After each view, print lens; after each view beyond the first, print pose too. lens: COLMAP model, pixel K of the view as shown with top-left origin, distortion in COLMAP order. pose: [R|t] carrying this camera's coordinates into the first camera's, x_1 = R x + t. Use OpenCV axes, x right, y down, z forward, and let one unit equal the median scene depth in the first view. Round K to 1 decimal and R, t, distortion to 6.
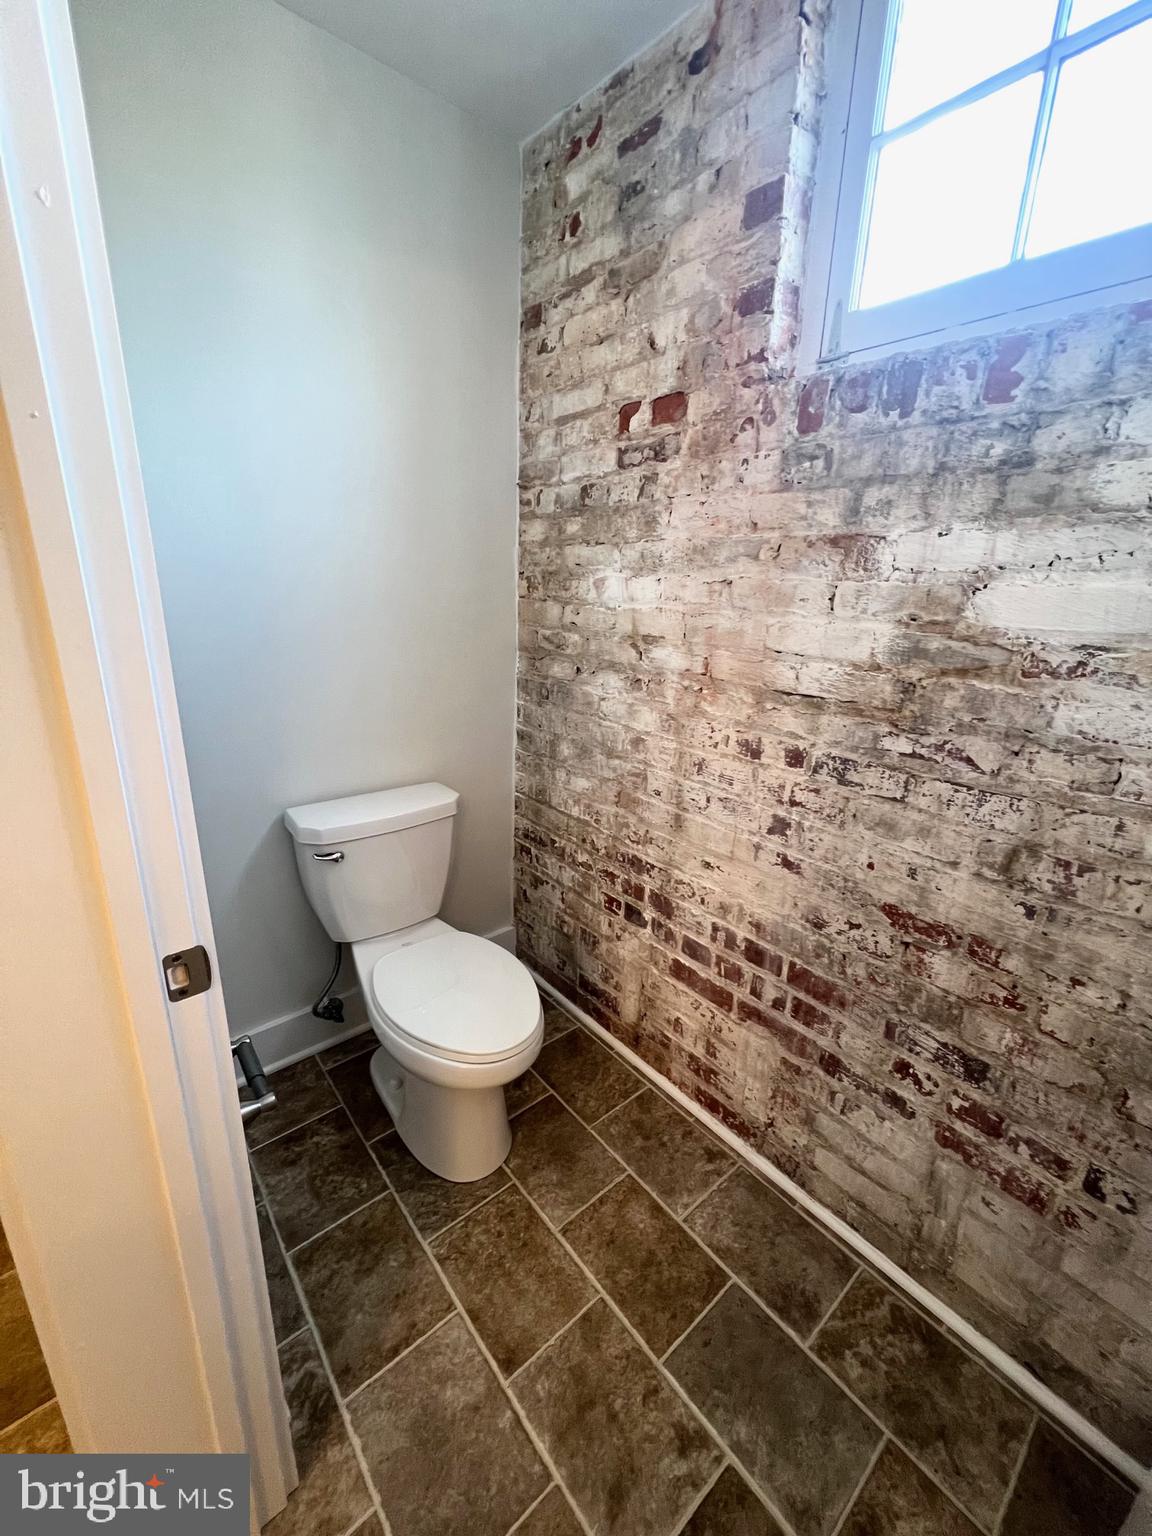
lens RADIAL K [[621.3, 0, 575.9], [0, 621.3, 765.3], [0, 0, 1]] dist [-0.000782, -0.000373]
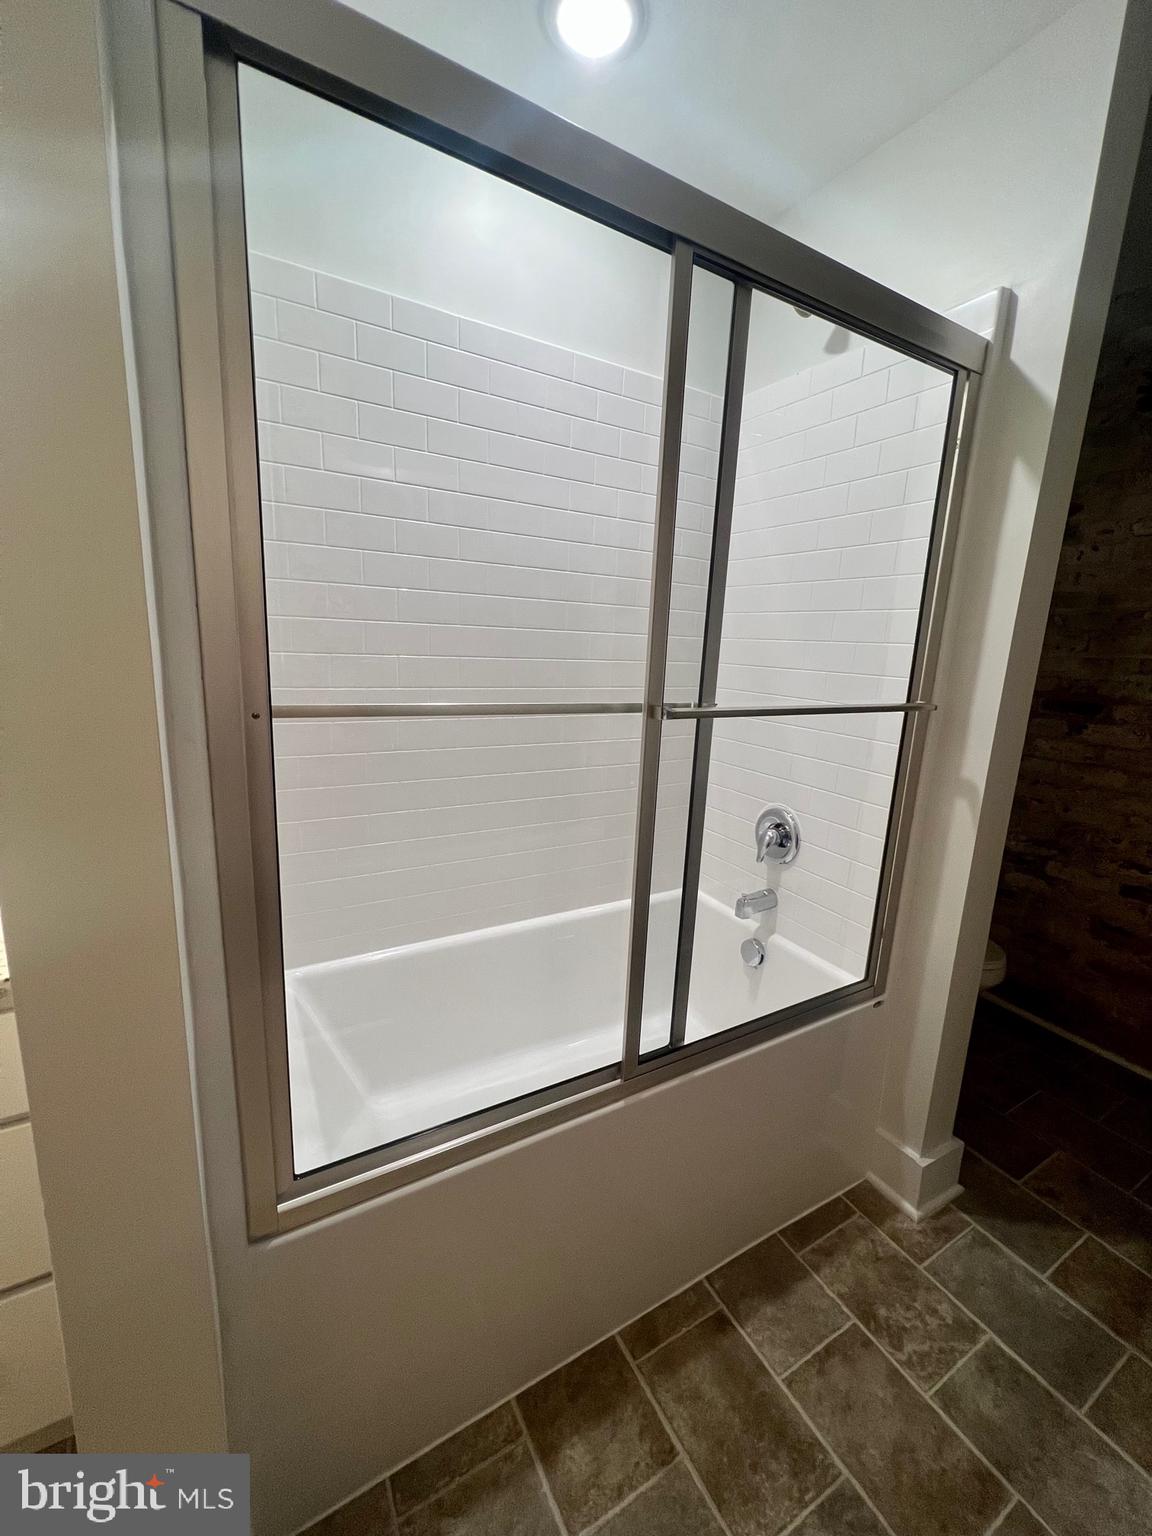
lens RADIAL K [[621.3, 0, 580.5], [0, 621.3, 760.6], [0, 0, 1]] dist [-0.000782, -0.000373]
pose [[-0.982661, -0.104067, 0.153449, 0.080516], [-0.021626, 0.886307, 0.462594, -0.486302], [-0.184144, 0.451254, -0.873190, 1.578040]]
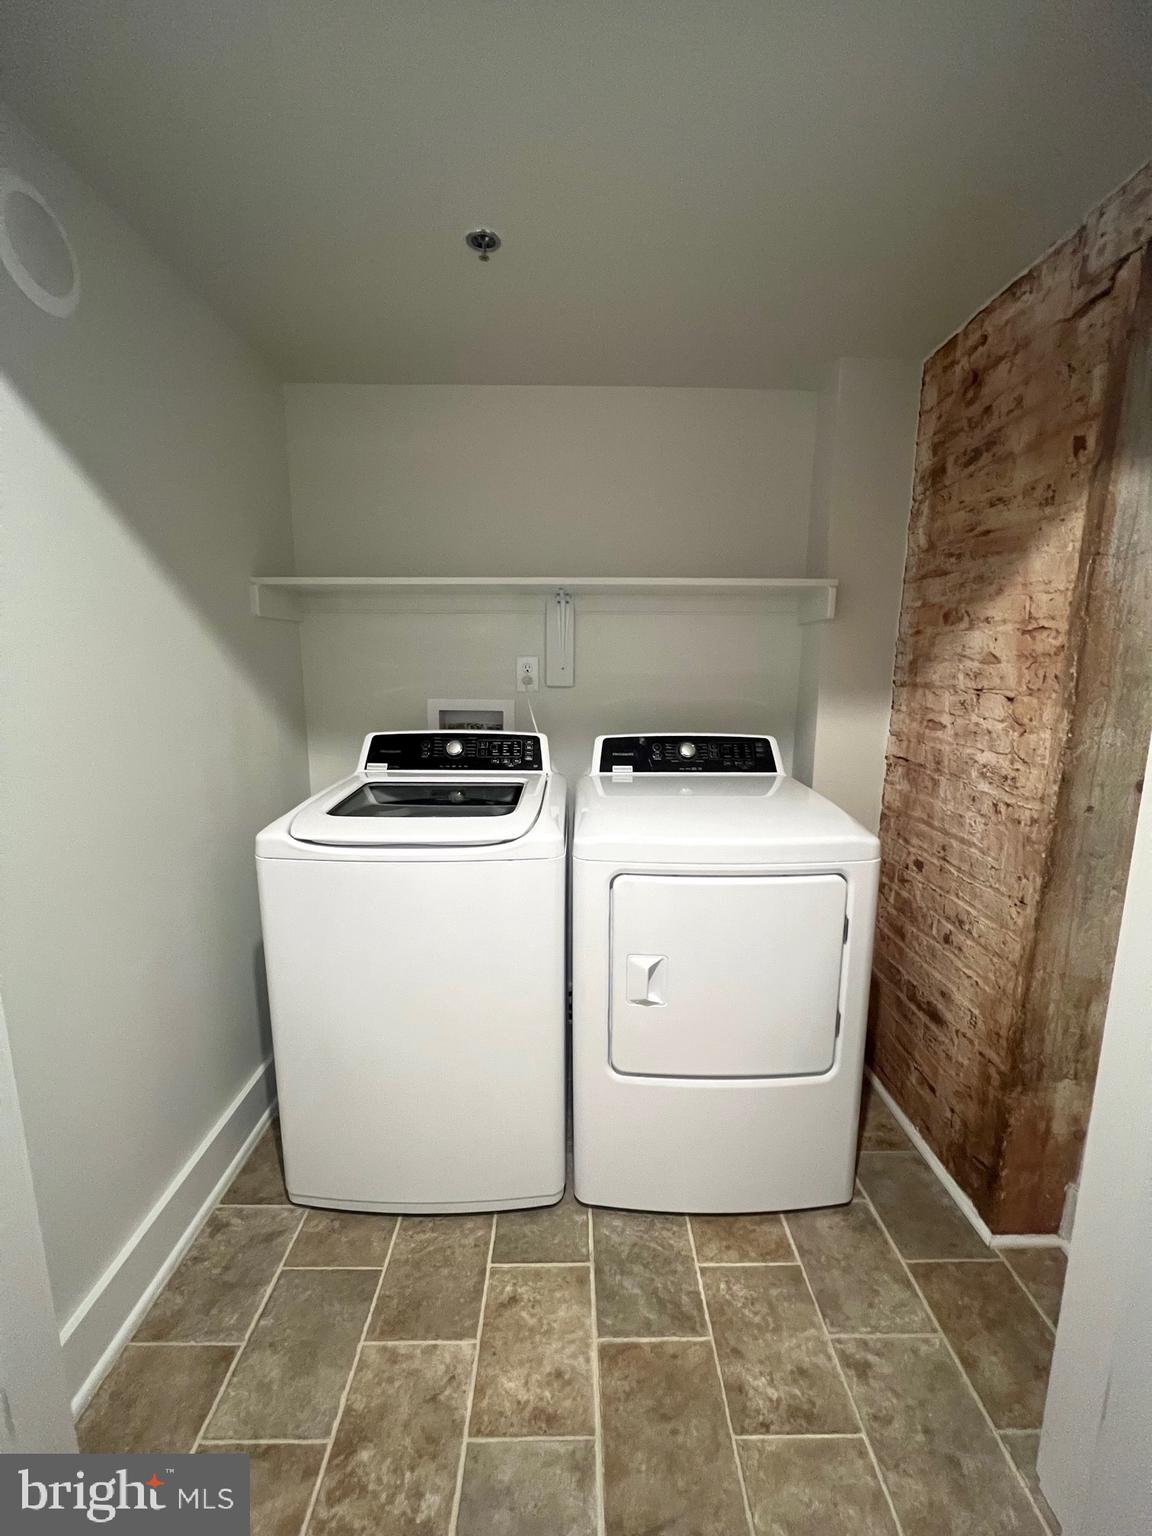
lens RADIAL K [[621.3, 0, 576.1], [0, 621.3, 766.1], [0, 0, 1]] dist [-0.000782, -0.000373]
pose [[-0.769251, -0.148871, 0.621361, -1.085822], [0.160817, 0.896061, 0.413779, -0.300068], [-0.618377, 0.418226, -0.665355, 0.907784]]
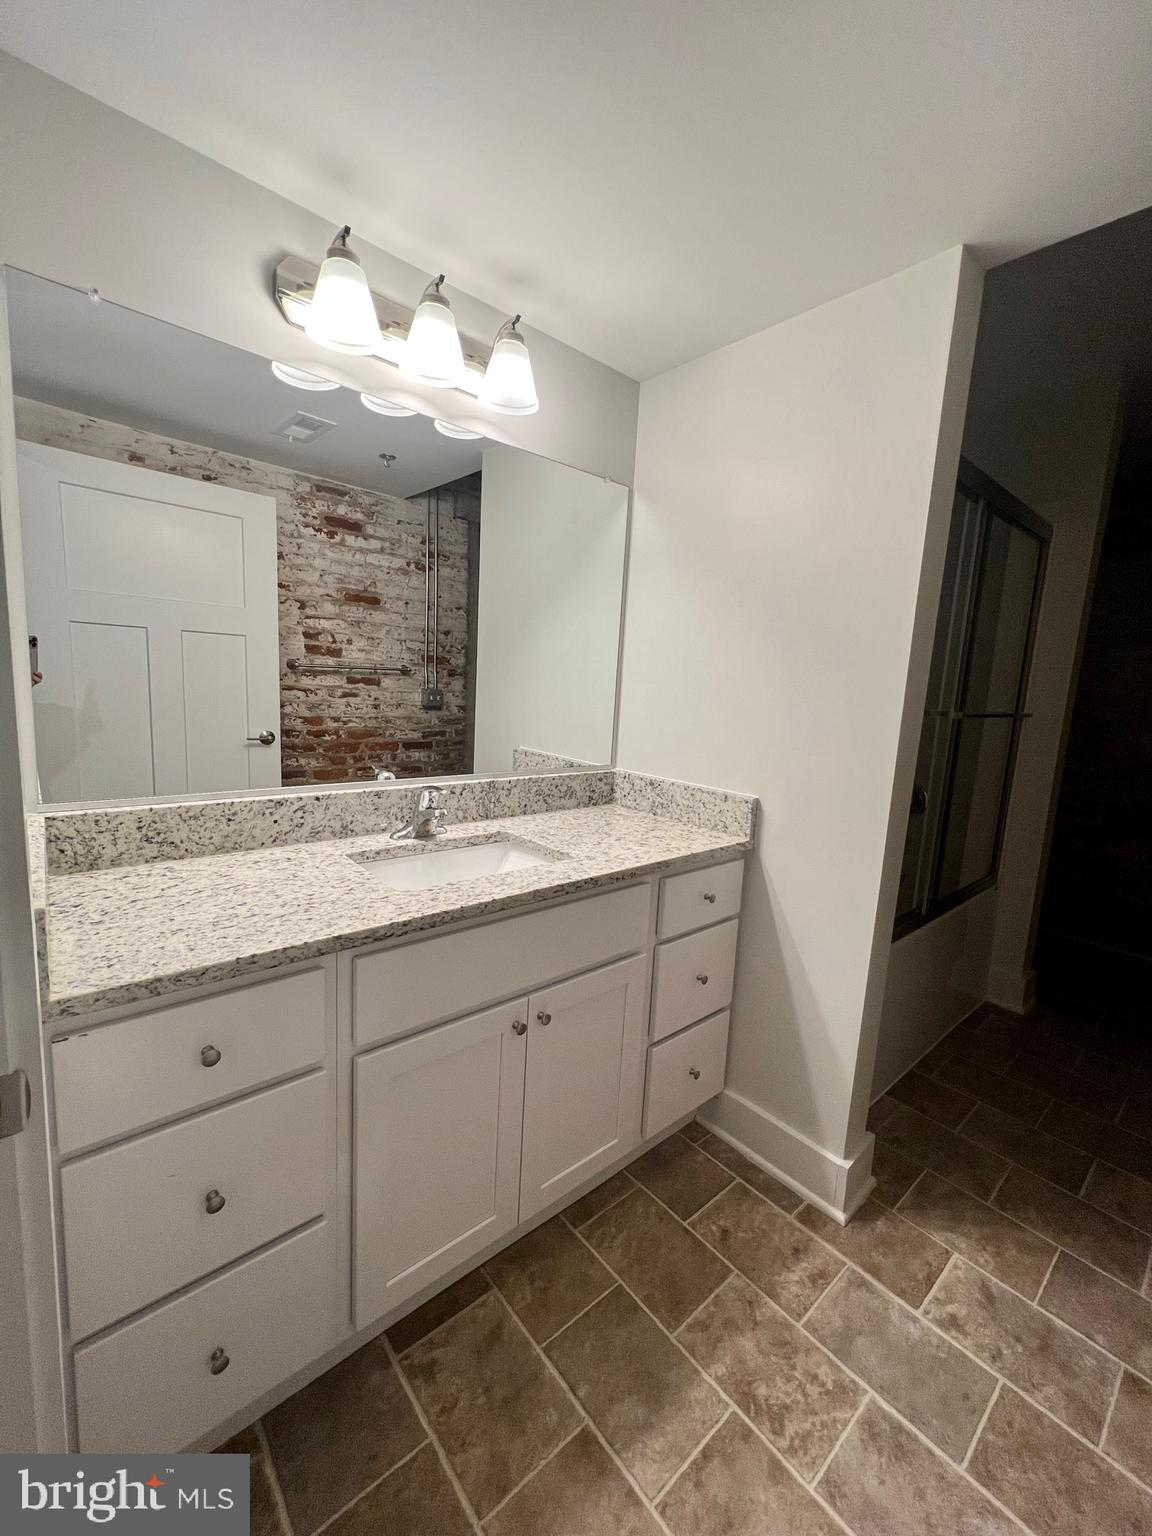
lens RADIAL K [[621.3, 0, 578.1], [0, 621.3, 769.3], [0, 0, 1]] dist [-0.000782, -0.000373]
pose [[-0.996209, -0.082781, -0.026752, 0.018788], [-0.086295, 0.901307, 0.424498, -0.405883], [-0.011029, 0.425197, -0.905034, 1.428499]]
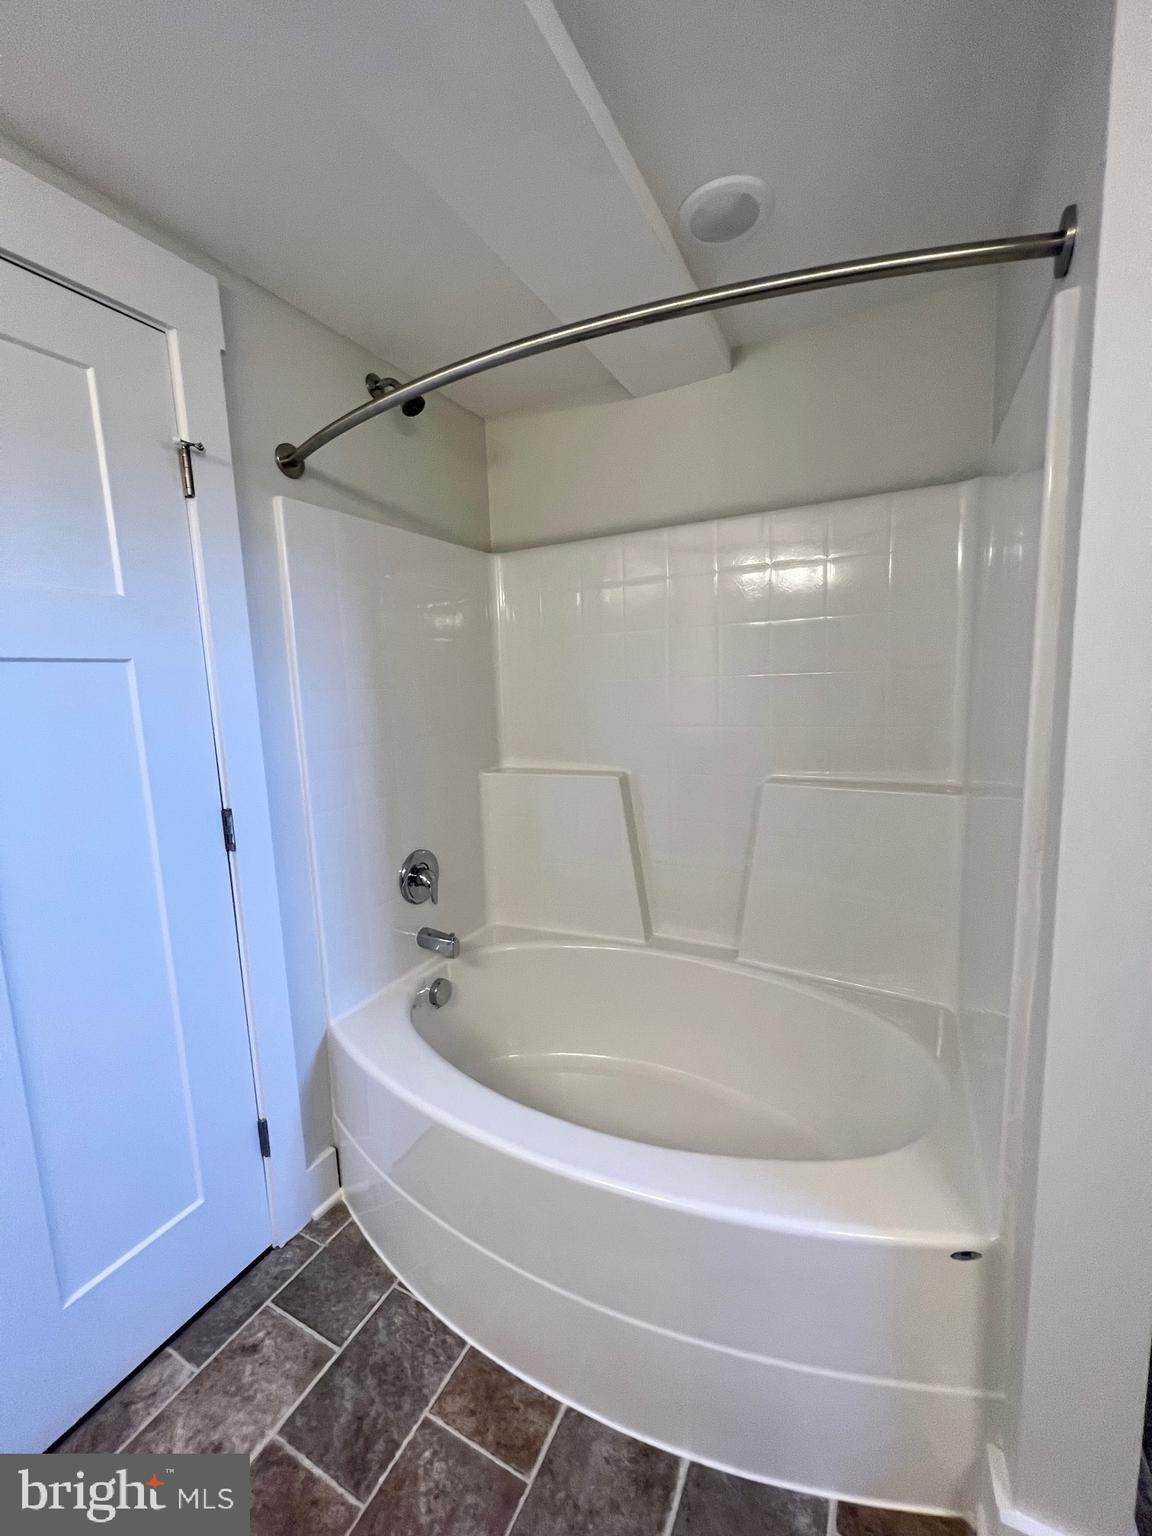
lens RADIAL K [[621.3, 0, 578.5], [0, 621.3, 762.7], [0, 0, 1]] dist [-0.000782, -0.000373]
pose [[-0.382186, -0.150301, 0.911780, -1.522331], [0.281276, 0.920945, 0.269713, -0.067328], [-0.880237, 0.359542, -0.309696, 0.068279]]
